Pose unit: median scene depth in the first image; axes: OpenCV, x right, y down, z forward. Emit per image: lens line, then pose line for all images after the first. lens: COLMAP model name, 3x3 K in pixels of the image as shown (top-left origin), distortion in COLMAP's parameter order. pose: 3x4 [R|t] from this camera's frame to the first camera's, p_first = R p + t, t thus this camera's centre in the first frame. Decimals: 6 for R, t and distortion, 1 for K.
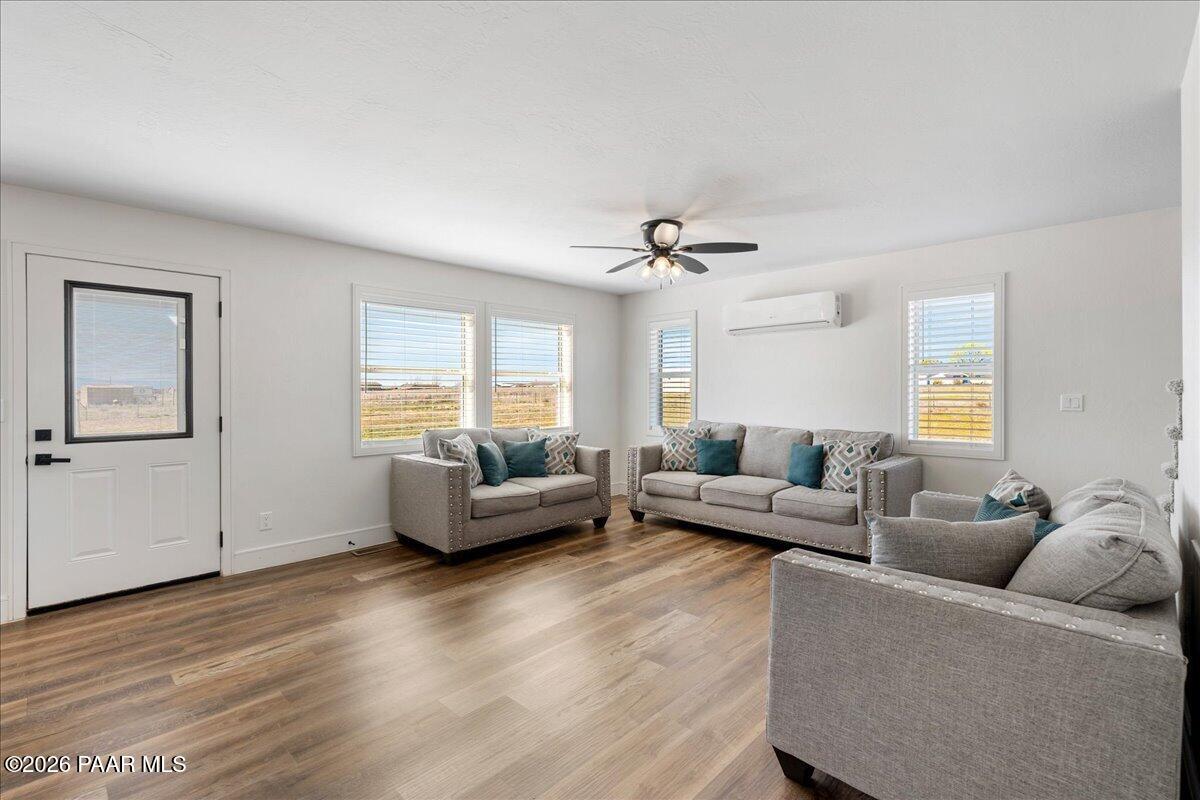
lens RADIAL K [[542.0, 0, 597.4], [0, 542.0, 395.8], [0, 0, 1]] dist [-0.000875, -0.000050]
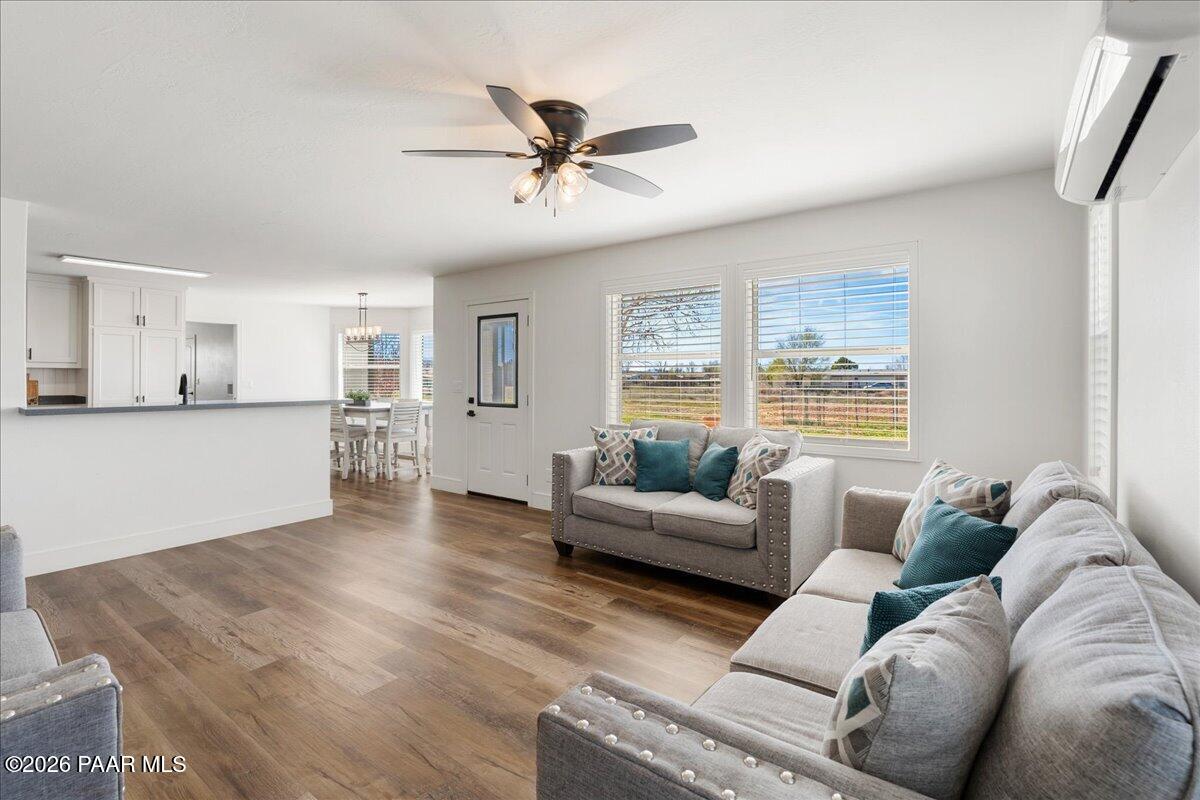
lens RADIAL K [[555.6, 0, 602.9], [0, 555.6, 377.0], [0, 0, 1]] dist [-0.000251, -0.000090]
pose [[0.126059, 0.004561, -0.992012, 0.686079], [-0.008042, 0.999961, 0.003575, -0.014176], [0.991990, 0.007527, 0.126091, 0.868991]]
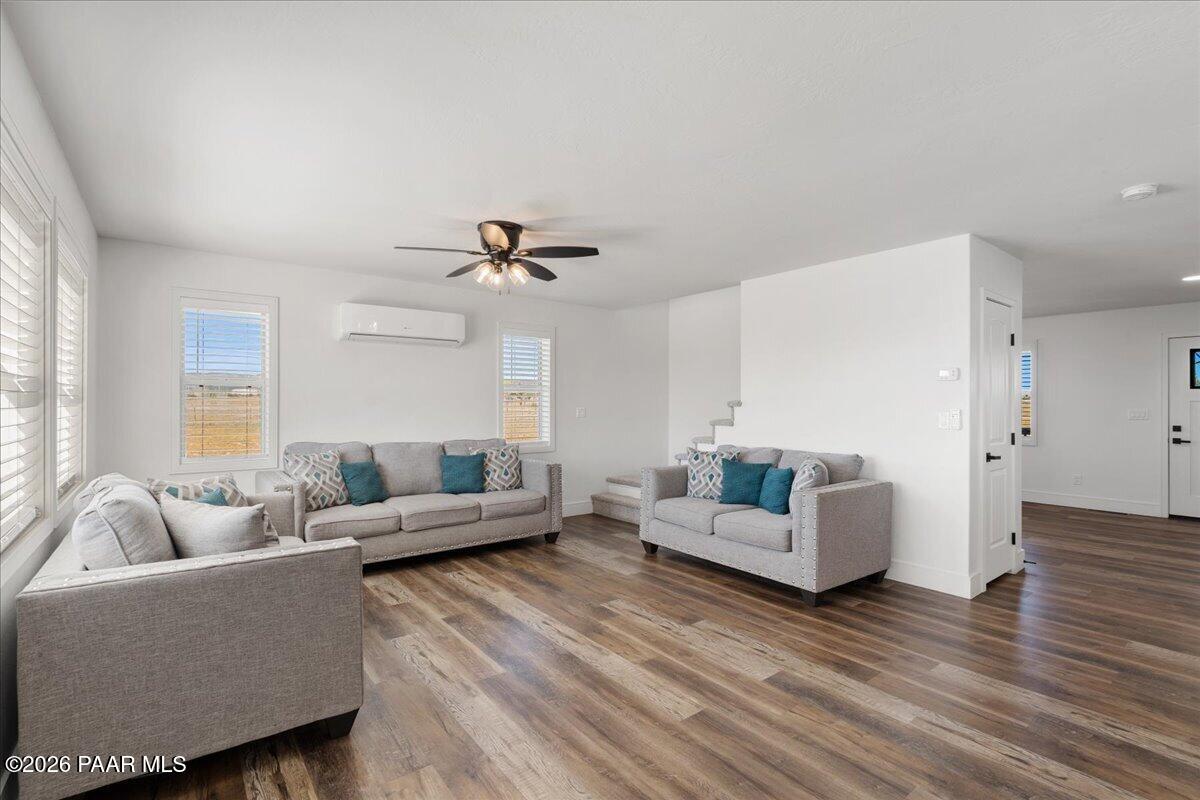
lens RADIAL K [[548.1, 0, 600.0], [0, 548.1, 400.0], [0, 0, 1]] dist [-0.002218, -0.000063]
pose [[0.135215, 0.009238, 0.990773, -0.710373], [0.002768, 0.999949, -0.009701, -0.008606], [-0.990812, 0.004055, 0.135183, 0.624032]]
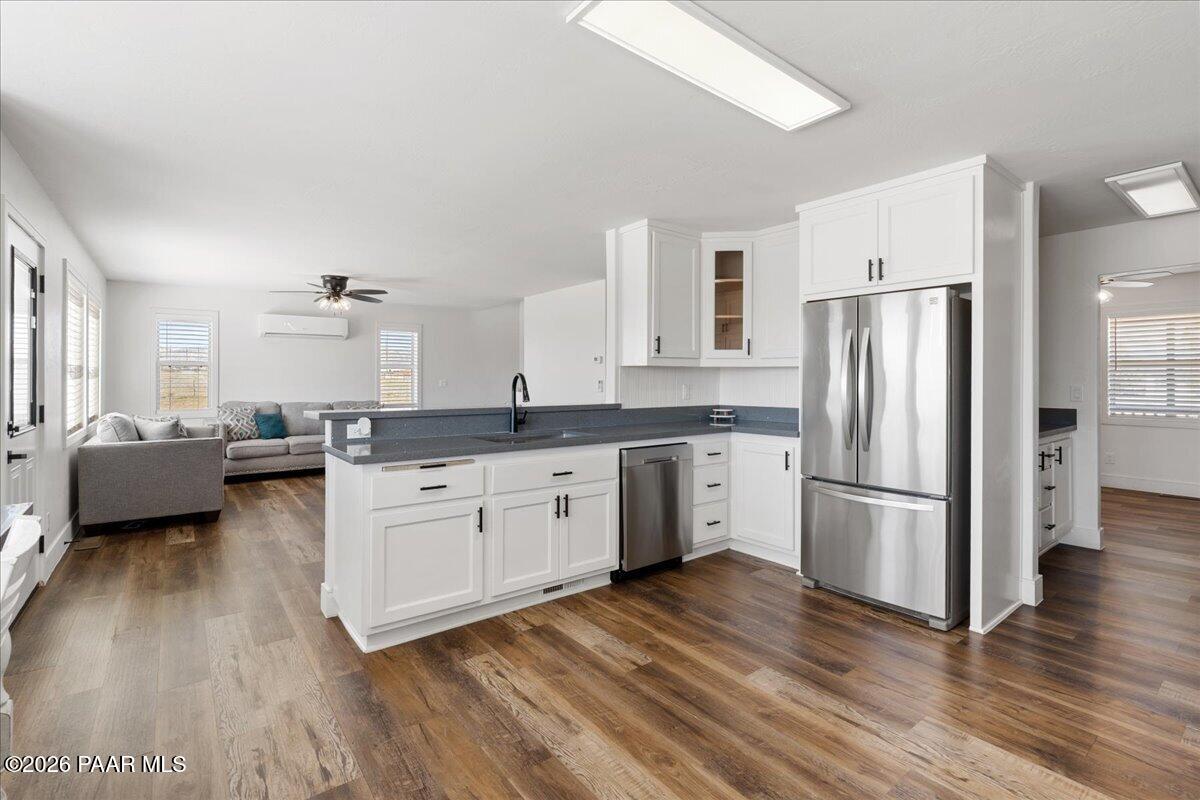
lens RADIAL K [[543.6, 0, 593.0], [0, 543.6, 363.1], [0, 0, 1]] dist [0.016585, 0.000123]
pose [[0.144241, 0.035893, 0.988891, -1.253902], [0.004409, 0.999309, -0.036914, 0.010294], [-0.989533, 0.009685, 0.143983, -0.005032]]
